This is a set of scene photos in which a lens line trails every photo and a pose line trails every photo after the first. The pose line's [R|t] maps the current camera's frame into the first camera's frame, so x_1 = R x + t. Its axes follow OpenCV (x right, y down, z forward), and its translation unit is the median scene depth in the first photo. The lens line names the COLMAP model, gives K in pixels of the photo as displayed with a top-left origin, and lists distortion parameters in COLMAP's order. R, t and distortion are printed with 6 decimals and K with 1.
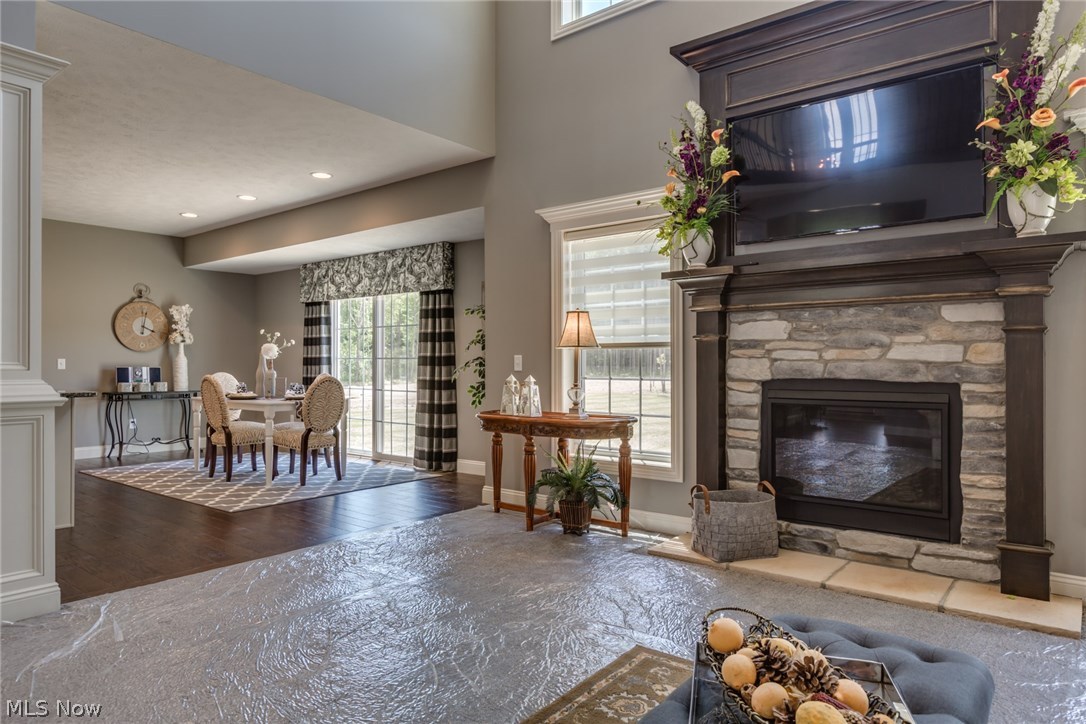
lens RADIAL K [[672.2, 0, 539.4], [0, 672.2, 362.1], [0, 0, 1]] dist [0.008238, -0.001300]
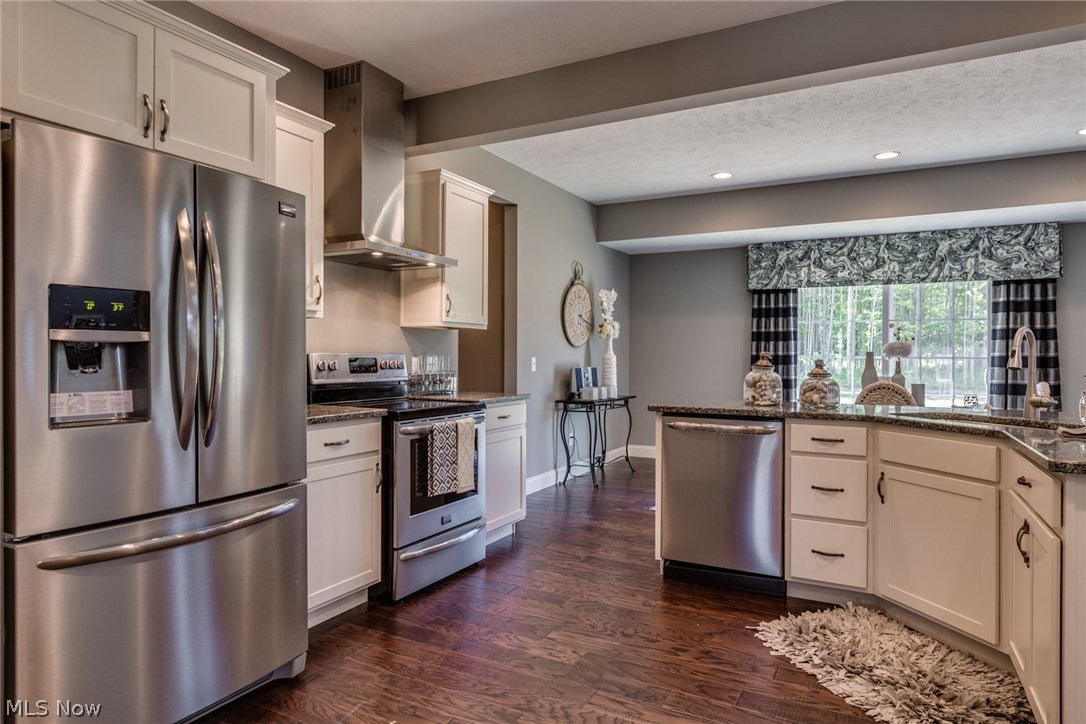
lens RADIAL K [[655.8, 0, 541.7], [0, 655.8, 354.1], [0, 0, 1]] dist [0.000419, 0.001165]
pose [[0.982325, 0.003889, 0.187143, -1.484317], [-0.004245, 0.999990, 0.001501, -0.017233], [-0.187135, -0.002268, 0.982332, 0.492044]]
